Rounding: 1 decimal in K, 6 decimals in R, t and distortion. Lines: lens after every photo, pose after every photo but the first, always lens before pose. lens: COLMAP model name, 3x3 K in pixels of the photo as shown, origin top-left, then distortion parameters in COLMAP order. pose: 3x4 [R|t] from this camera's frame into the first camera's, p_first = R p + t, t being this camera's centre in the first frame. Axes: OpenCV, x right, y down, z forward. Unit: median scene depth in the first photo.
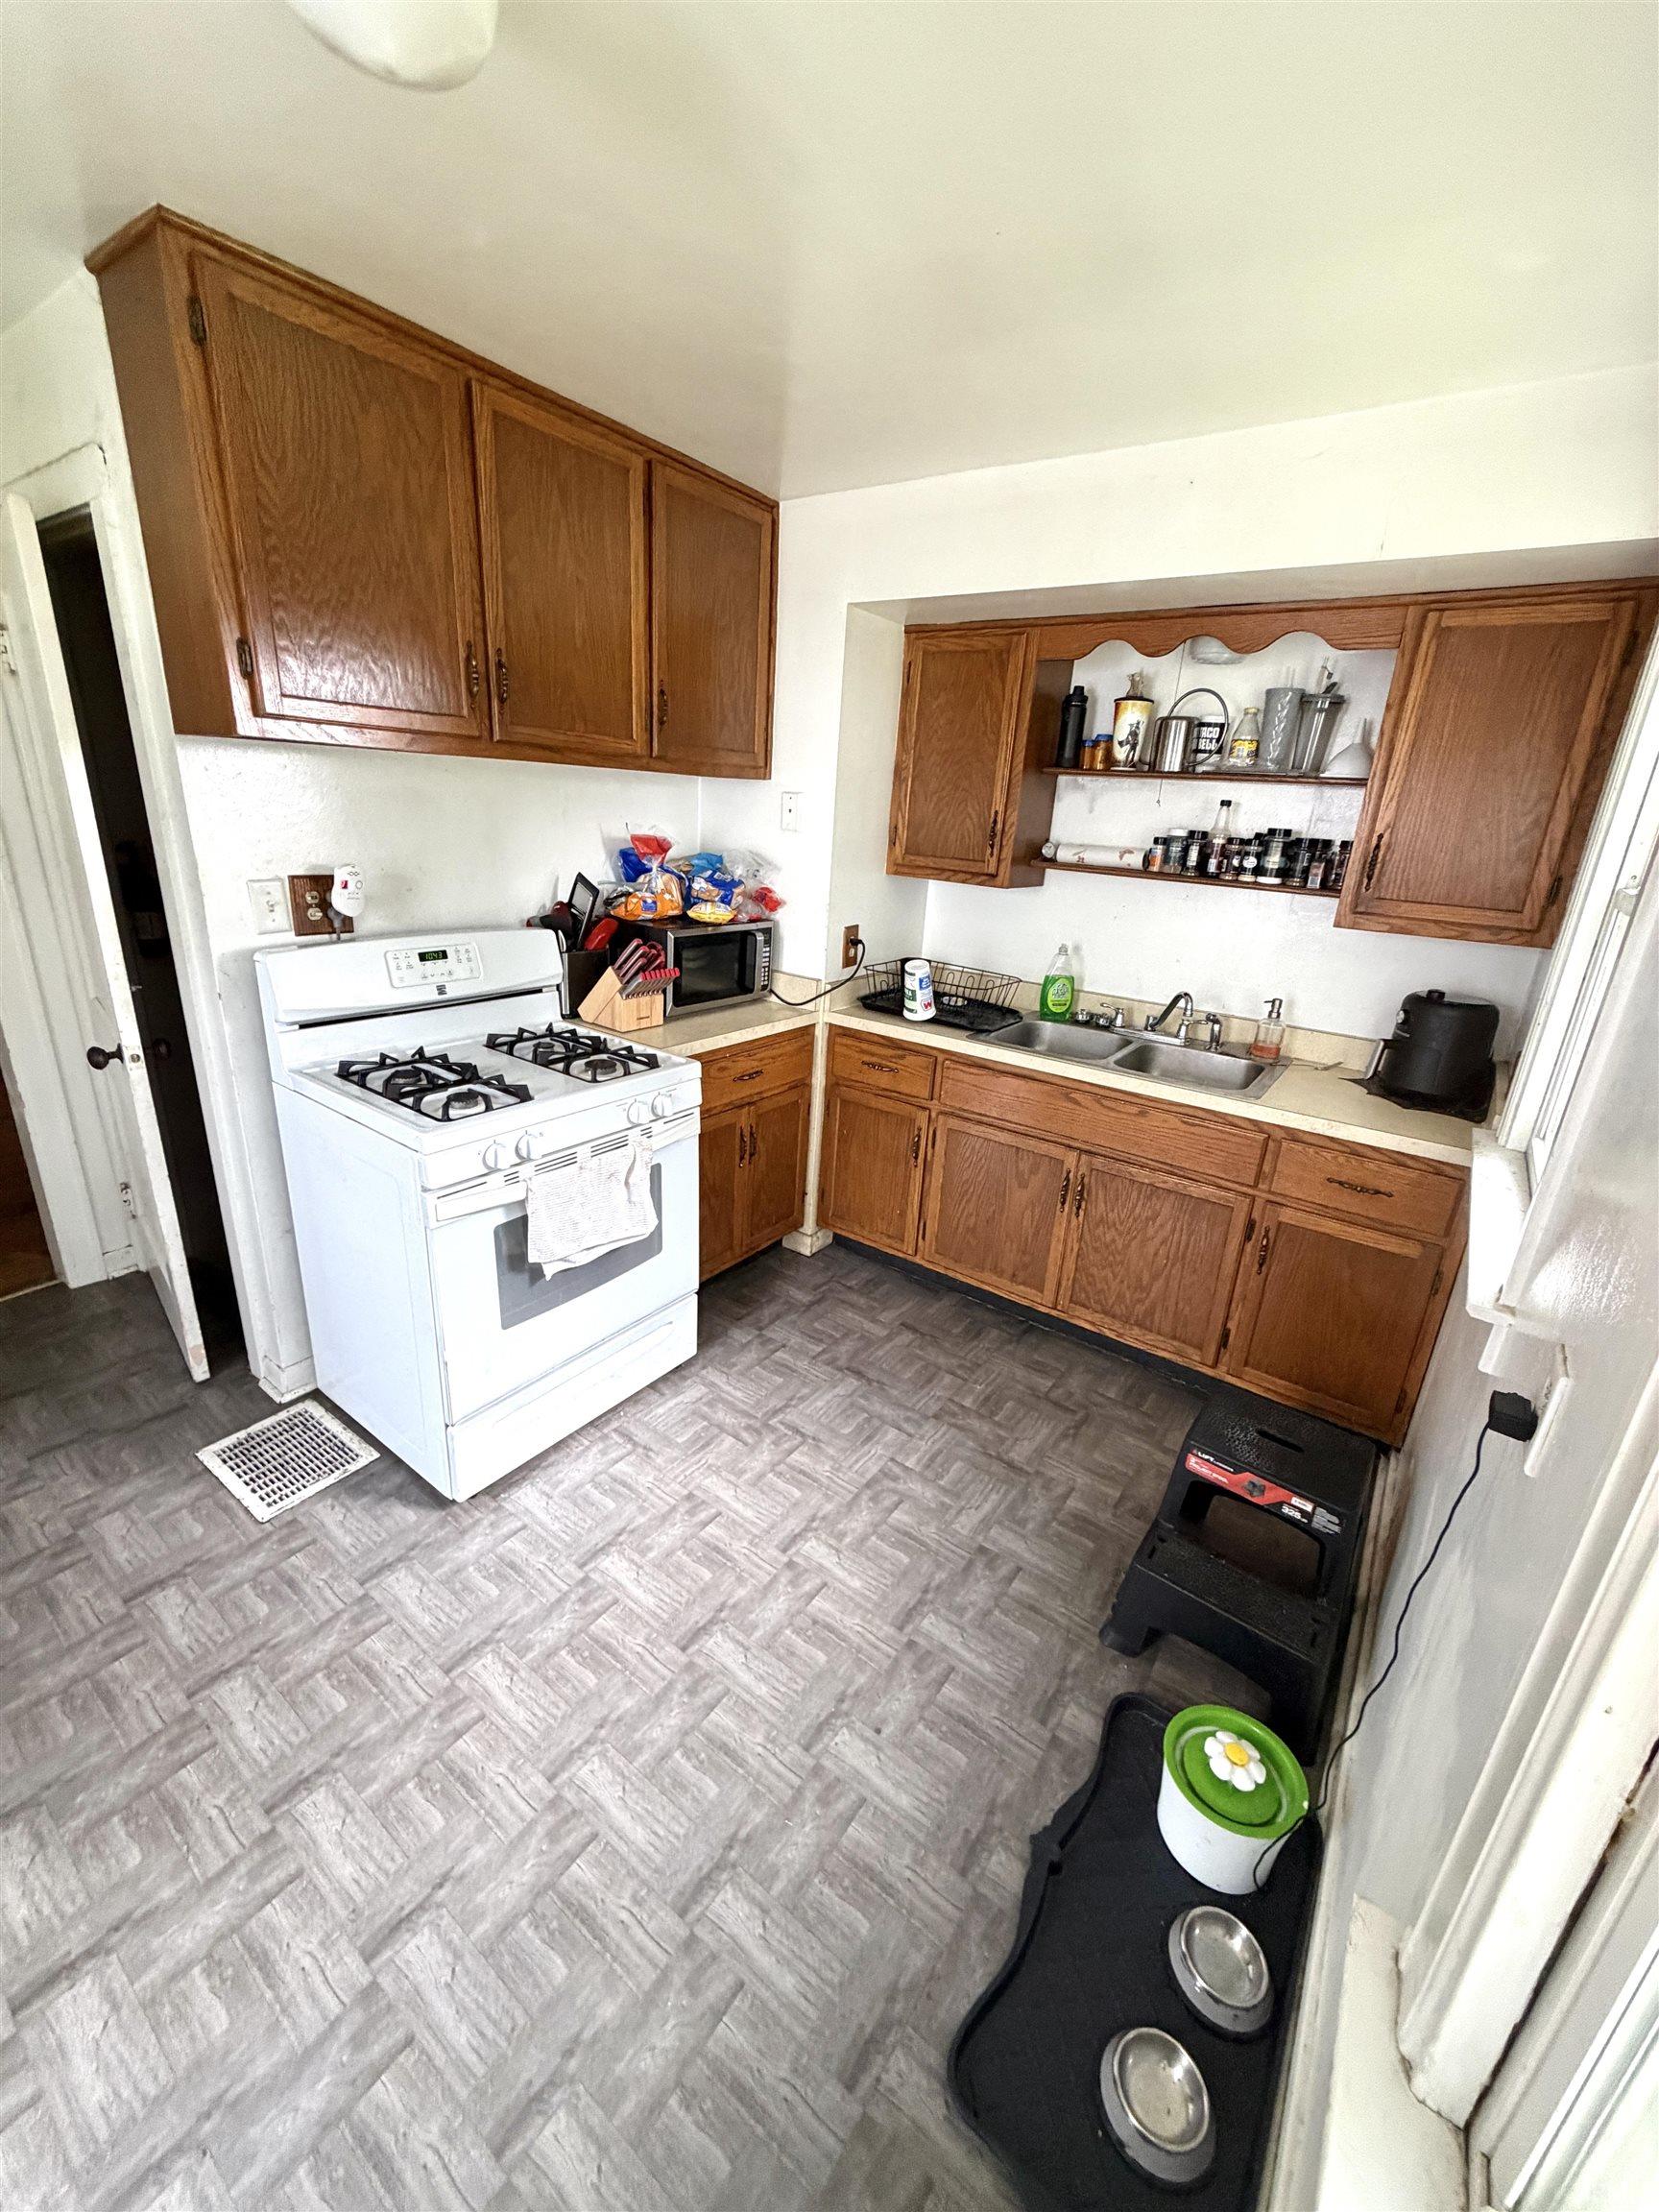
lens RADIAL K [[888.6, 0, 837.2], [0, 888.6, 1105.9], [0, 0, 1]] dist [0.011570, 0.000323]
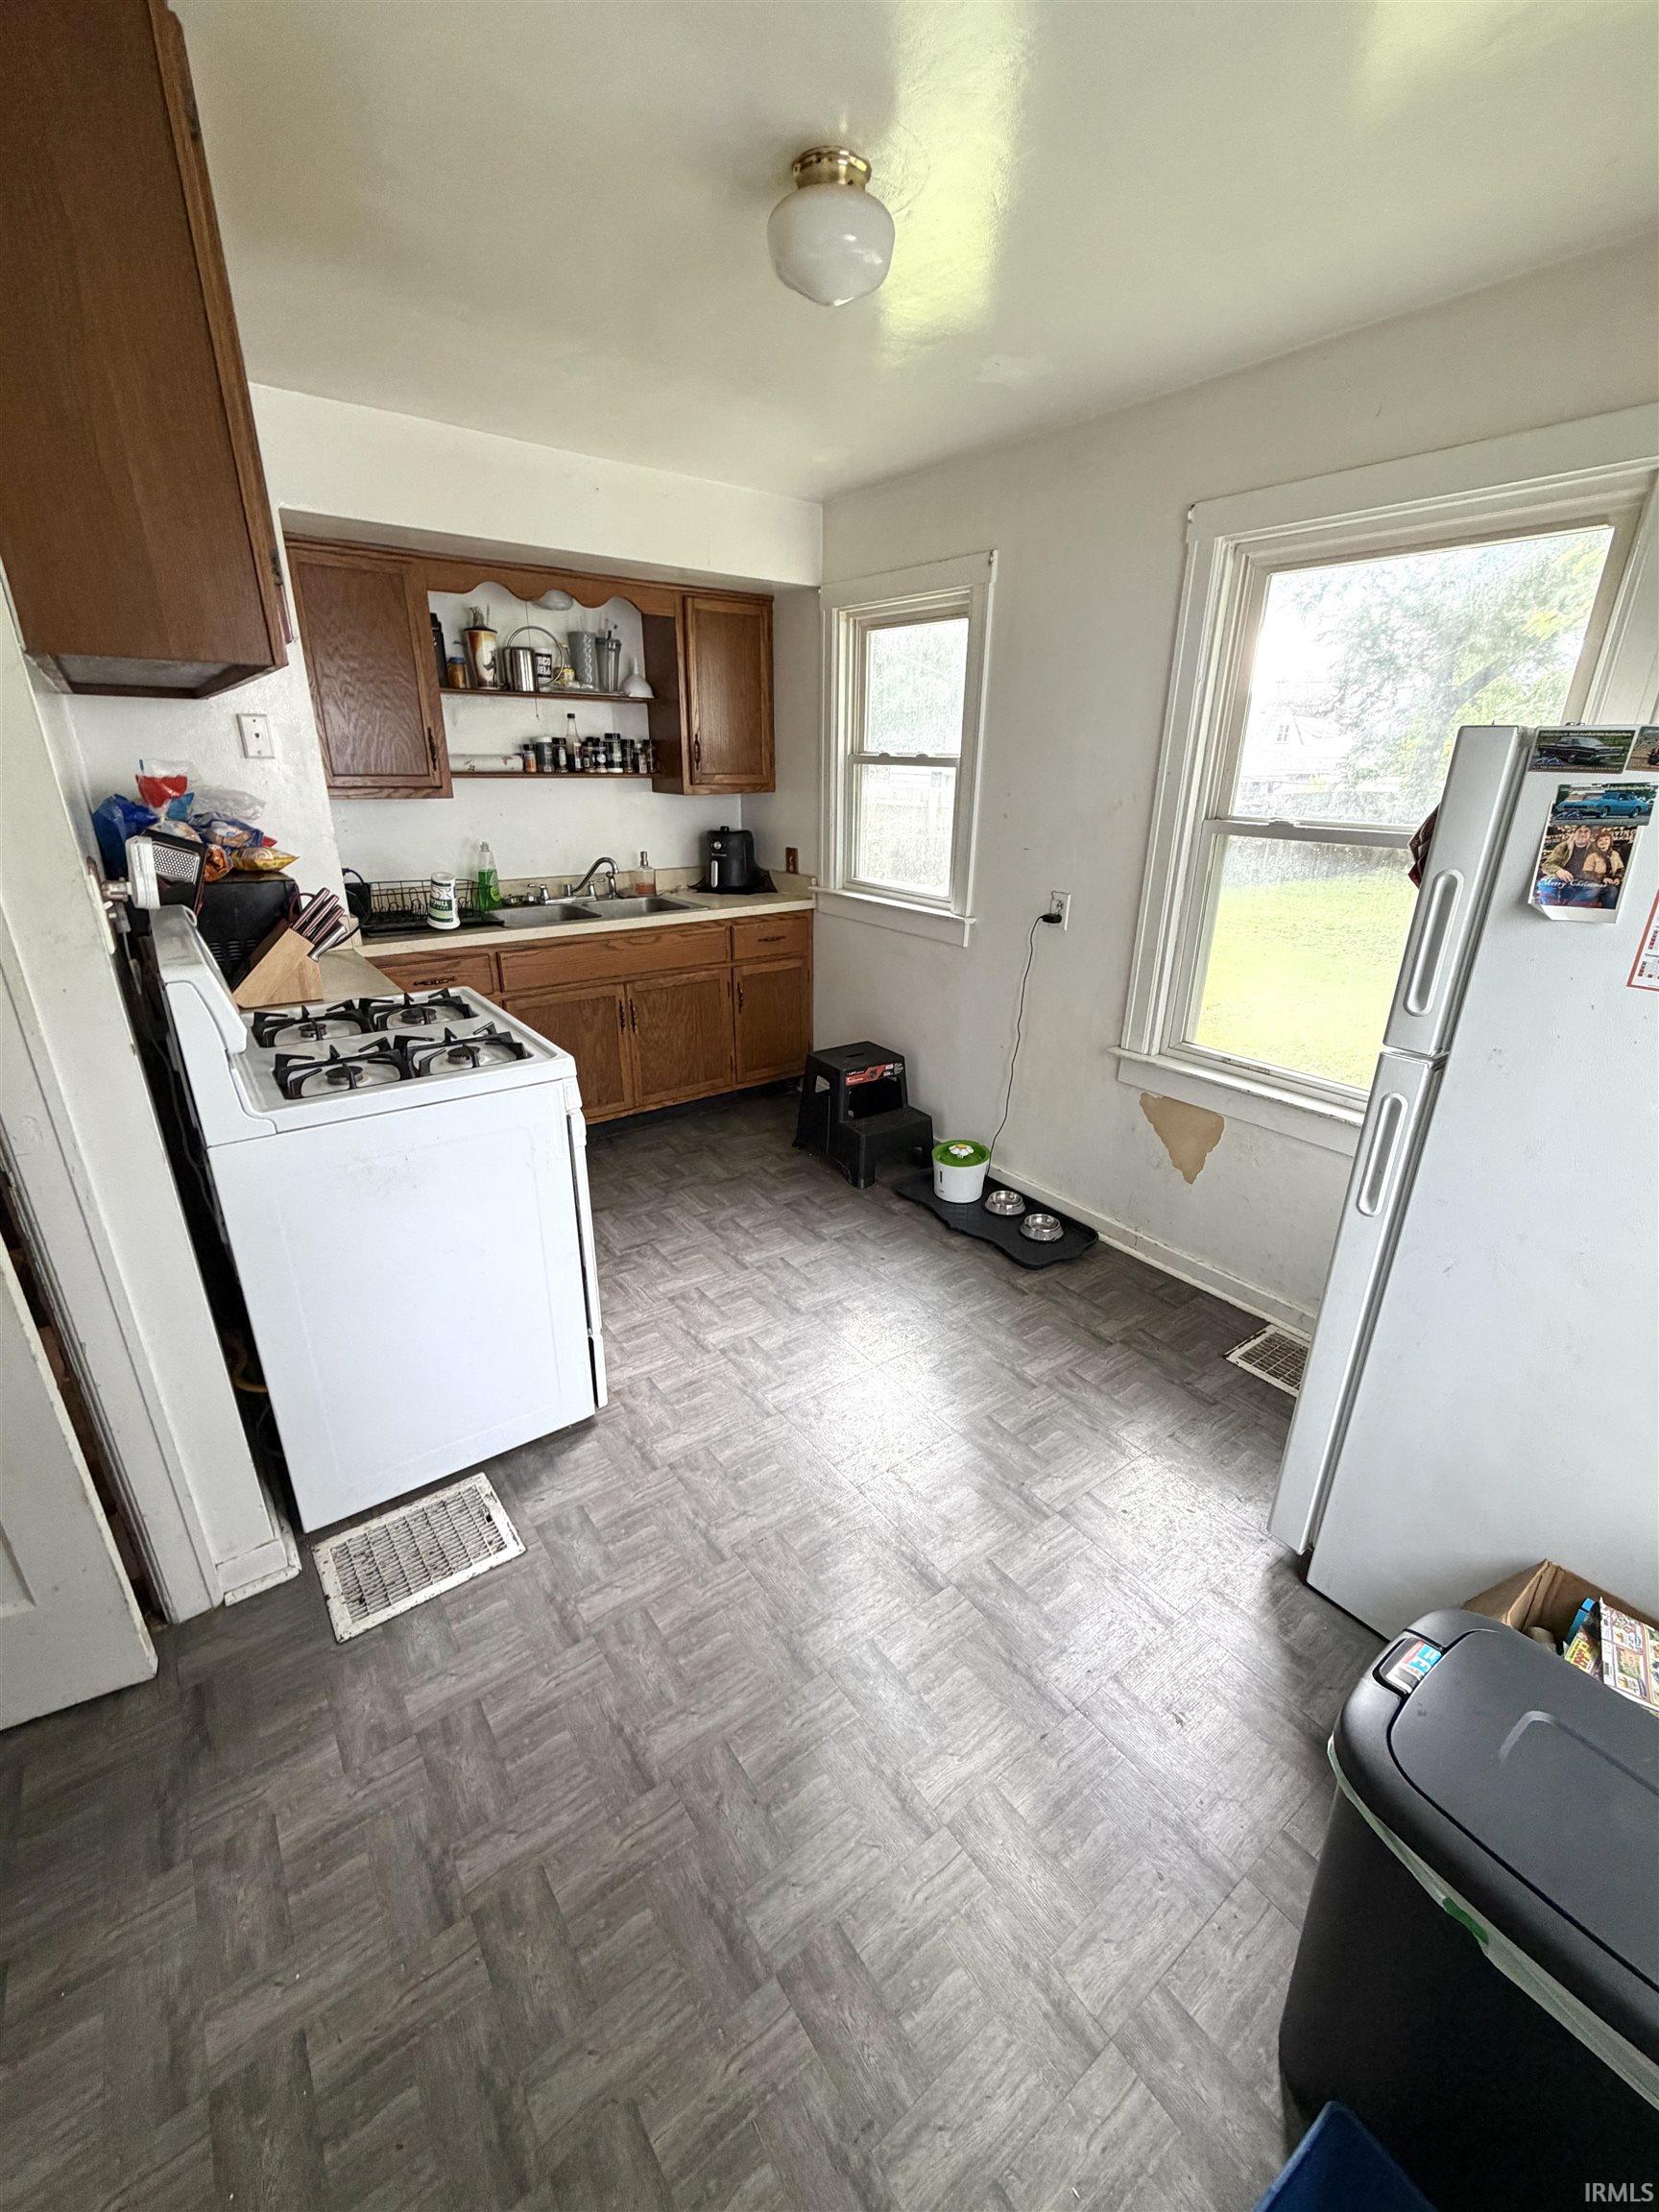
lens RADIAL K [[888.6, 0, 839.7], [0, 888.6, 1104.0], [0, 0, 1]] dist [0.011570, 0.000323]
pose [[0.301371, -0.404233, 0.863580, -0.915250], [0.315907, 0.896867, 0.309569, -0.104897], [-0.899654, 0.179516, 0.397990, 0.203700]]
